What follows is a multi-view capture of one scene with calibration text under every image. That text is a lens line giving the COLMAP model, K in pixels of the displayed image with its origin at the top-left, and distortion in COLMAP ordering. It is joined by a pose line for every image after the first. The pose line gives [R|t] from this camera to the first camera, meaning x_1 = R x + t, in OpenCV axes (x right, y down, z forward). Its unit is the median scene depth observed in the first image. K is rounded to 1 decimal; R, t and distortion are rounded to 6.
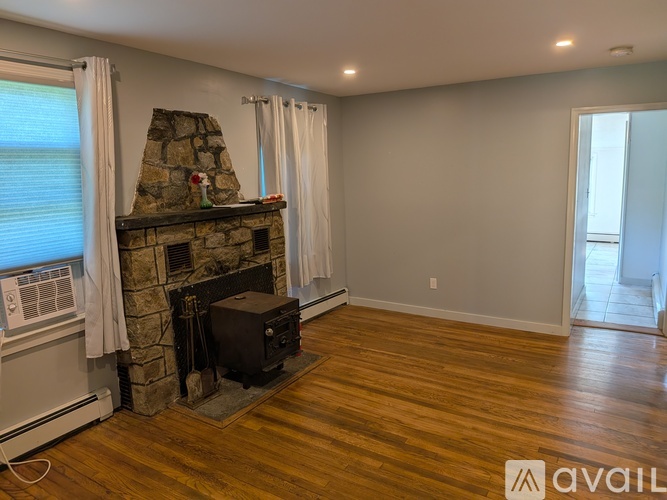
lens RADIAL K [[481.5, 0, 321.5], [0, 481.5, 249.6], [0, 0, 1]] dist [0.054112, -0.003284]
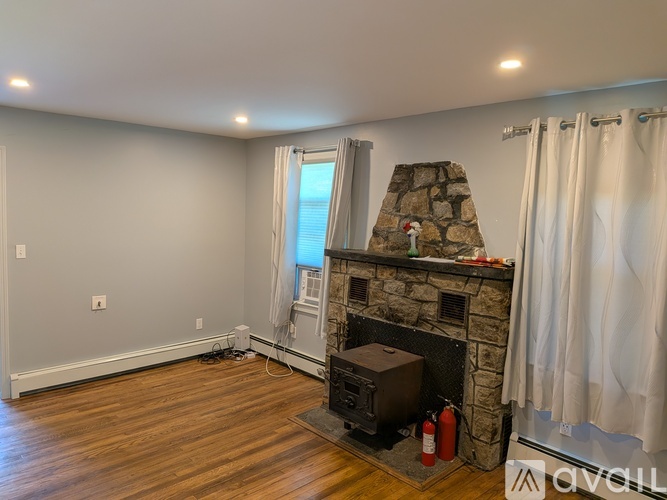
lens RADIAL K [[481.5, 0, 321.5], [0, 481.5, 249.6], [0, 0, 1]] dist [0.054112, -0.003284]
pose [[-0.258522, 0.099332, -0.960885, 0.771124], [-0.181148, 0.972069, 0.149226, -0.215228], [0.948869, 0.212640, -0.233307, 1.053009]]
